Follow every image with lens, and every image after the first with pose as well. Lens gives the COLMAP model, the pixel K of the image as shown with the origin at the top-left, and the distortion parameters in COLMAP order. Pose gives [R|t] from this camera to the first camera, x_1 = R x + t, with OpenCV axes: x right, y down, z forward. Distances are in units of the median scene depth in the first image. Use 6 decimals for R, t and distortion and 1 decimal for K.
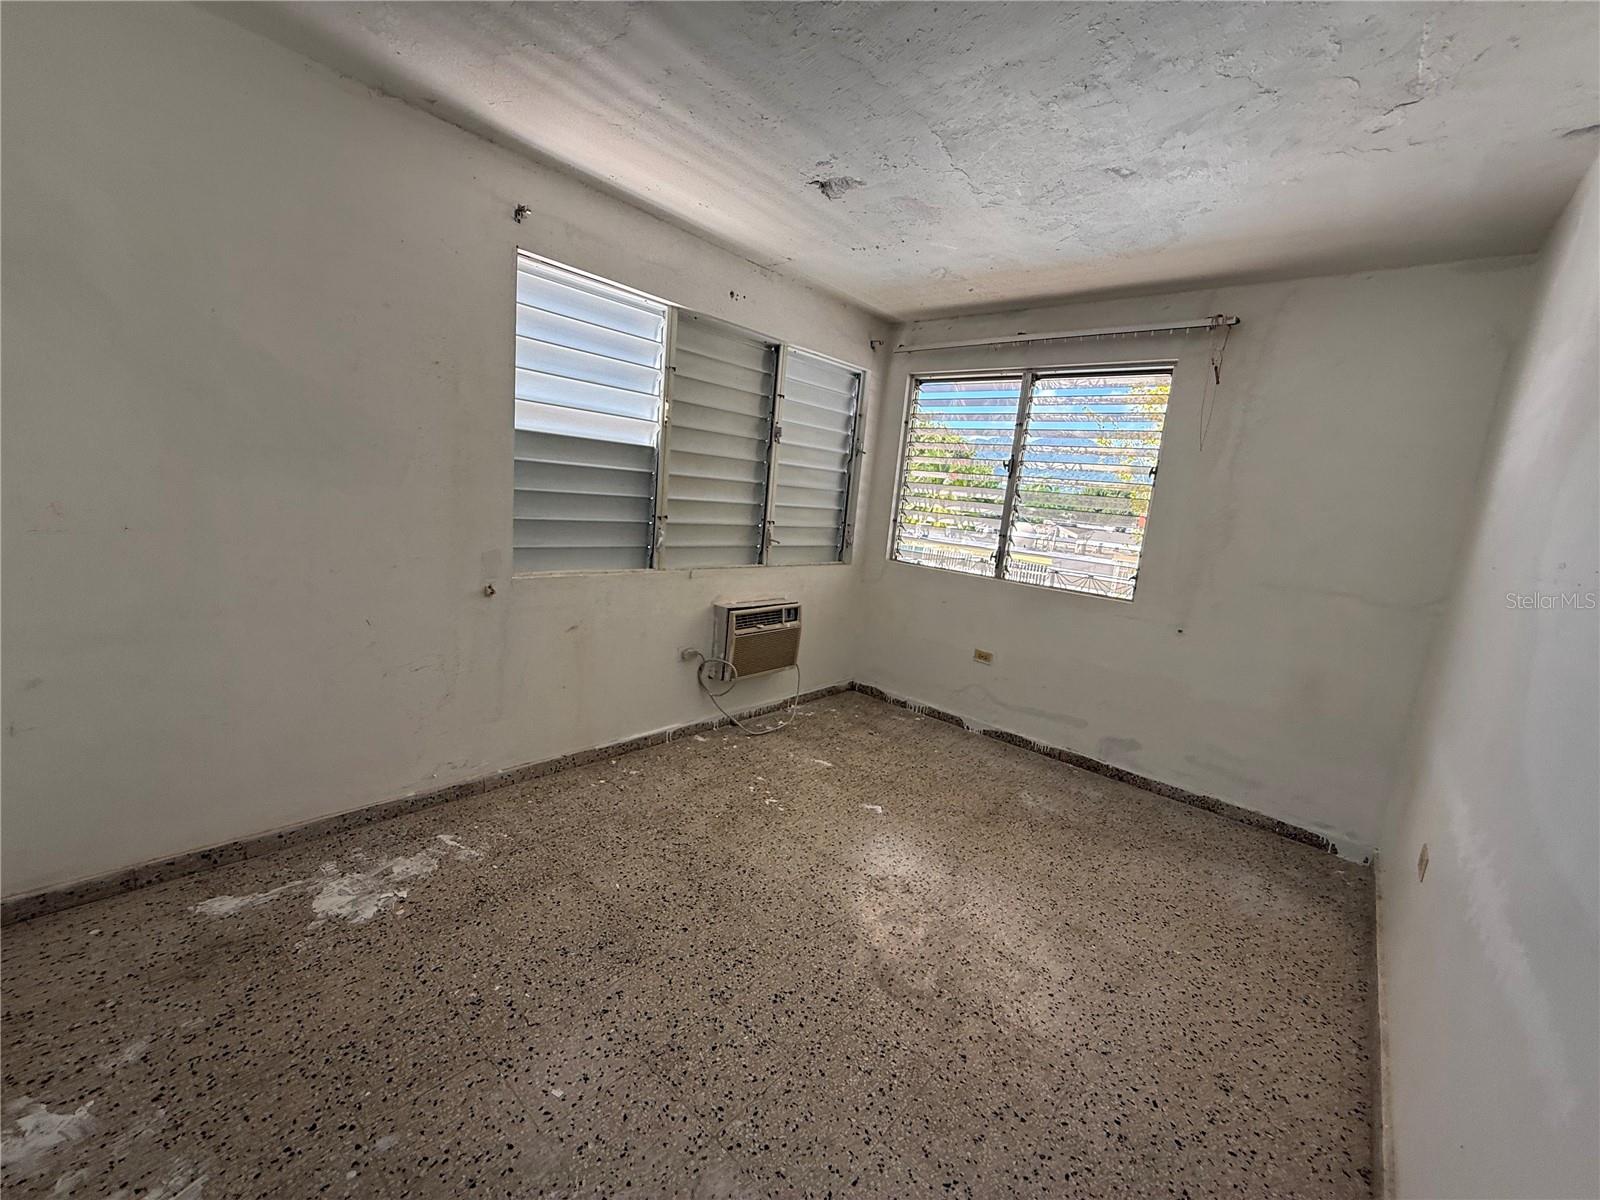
lens RADIAL K [[634.9, 0, 802.9], [0, 634.9, 599.0], [0, 0, 1]] dist [-0.001840, -0.000314]
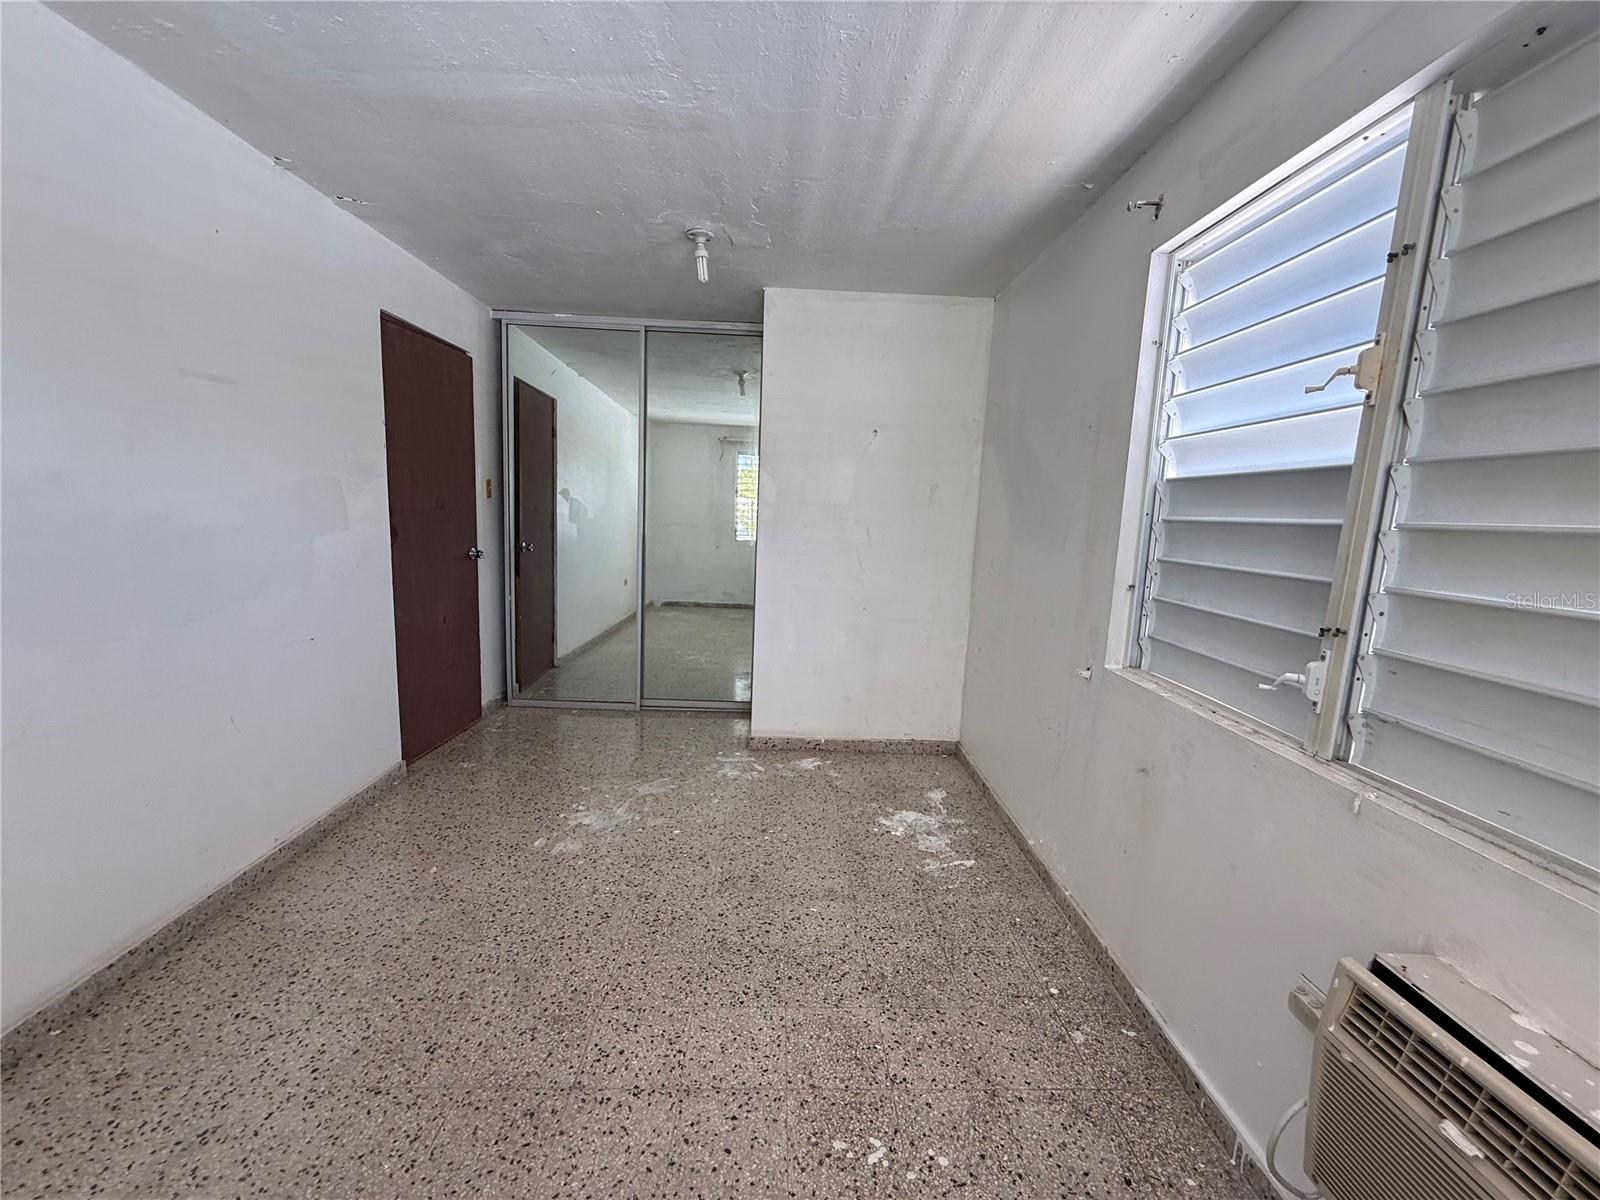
lens RADIAL K [[634.9, 0, 801.9], [0, 634.9, 601.0], [0, 0, 1]] dist [-0.001840, -0.000314]
pose [[-0.718618, -0.021422, -0.695075, 0.443635], [-0.222313, 0.954150, 0.200436, -0.225094], [0.658912, 0.298561, -0.690432, 1.535015]]
